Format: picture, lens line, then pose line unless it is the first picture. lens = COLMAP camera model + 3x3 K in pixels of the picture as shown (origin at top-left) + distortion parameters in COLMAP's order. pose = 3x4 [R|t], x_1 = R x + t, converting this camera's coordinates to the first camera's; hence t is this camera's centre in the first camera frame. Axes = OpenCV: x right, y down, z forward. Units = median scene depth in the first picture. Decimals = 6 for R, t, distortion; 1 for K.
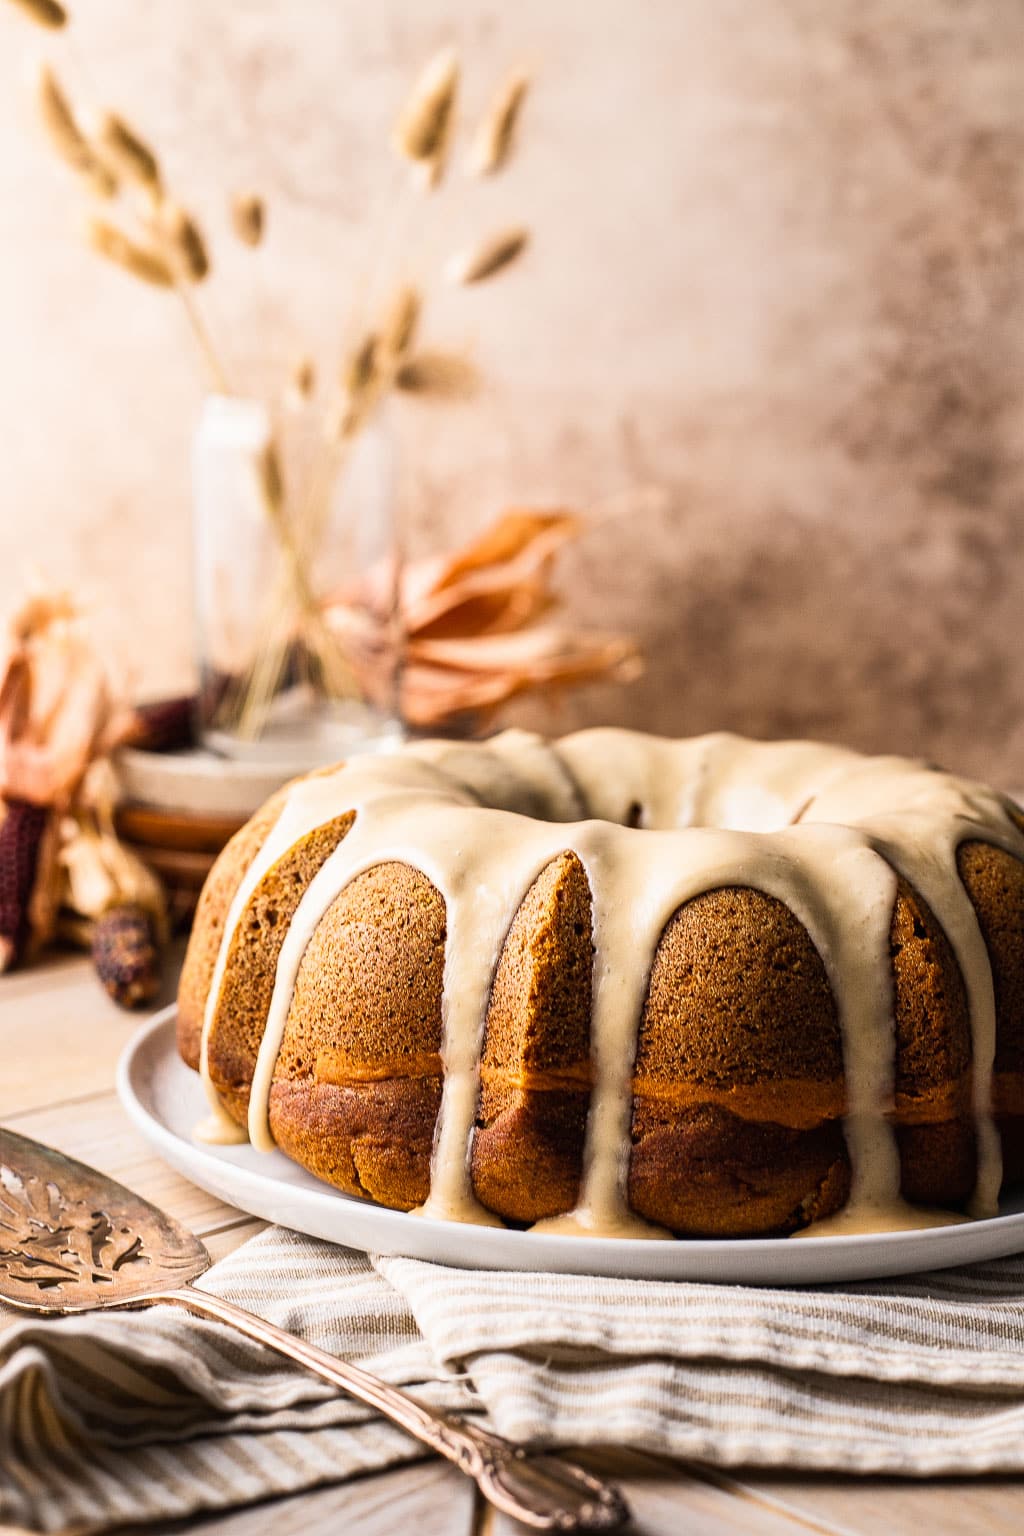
lens RADIAL K [[2527.5, 0, 512.0], [0, 2527.5, 768.0], [0, 0, 1]] dist [-0.136819, -0.118690]
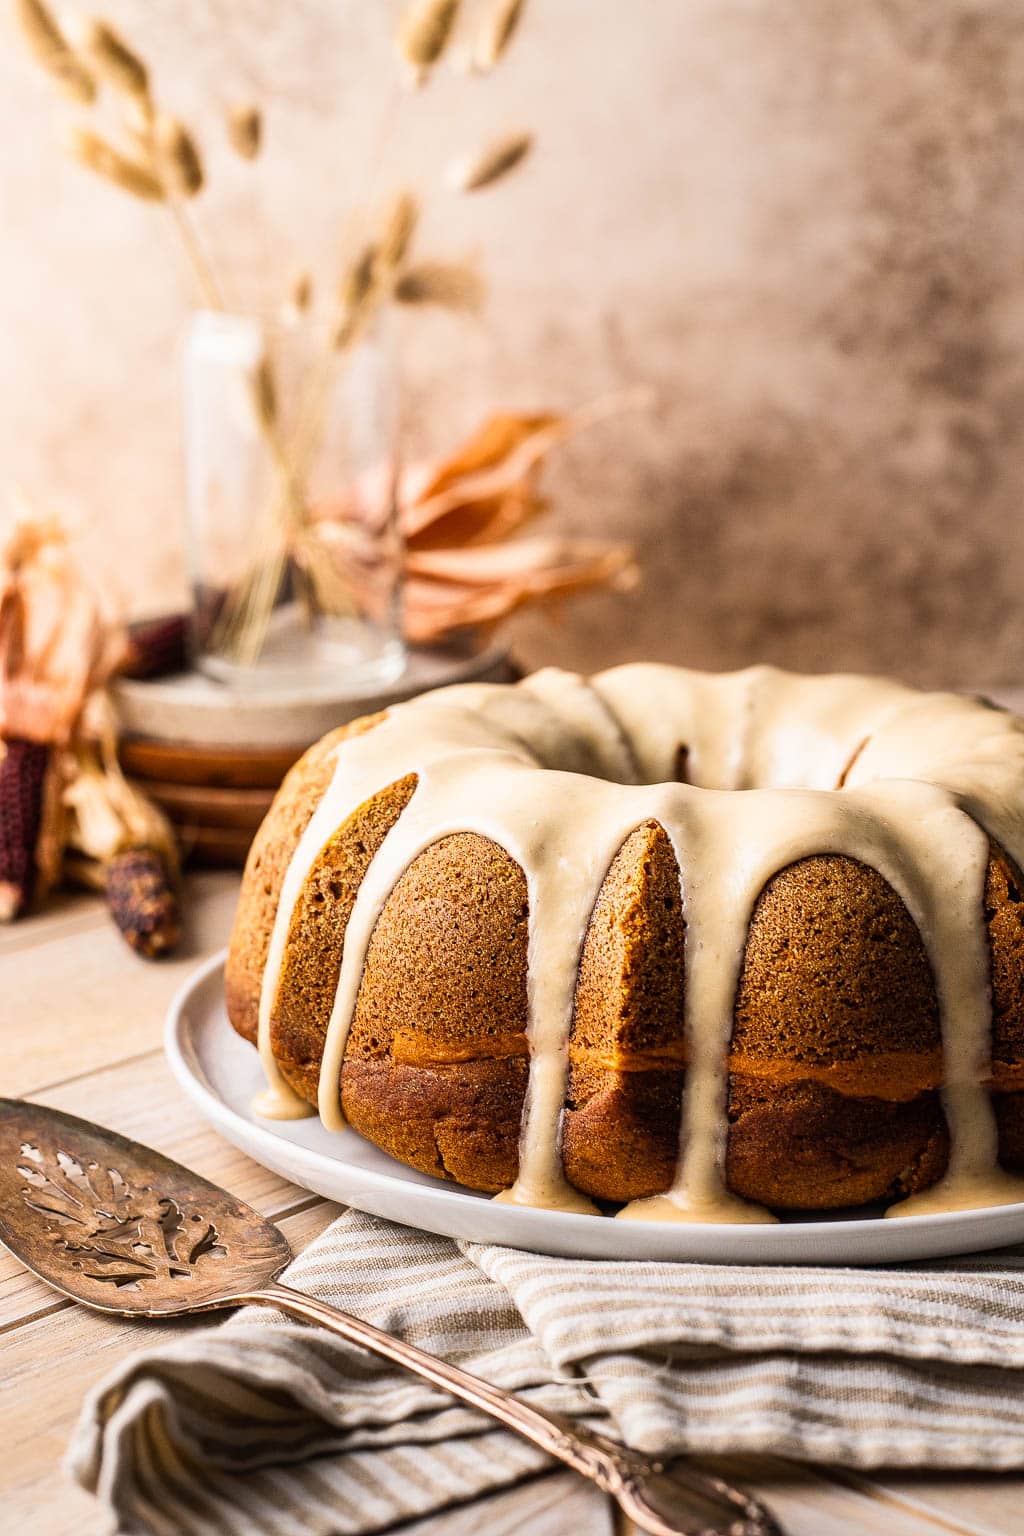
lens RADIAL K [[2527.5, 0, 512.0], [0, 2527.5, 768.0], [0, 0, 1]] dist [-0.136819, -0.118690]
pose [[0.998653, -0.024537, 0.045718, -0.076074], [0.021505, 0.997610, 0.065669, -0.052562], [-0.047220, -0.064597, 0.996794, 0.040698]]
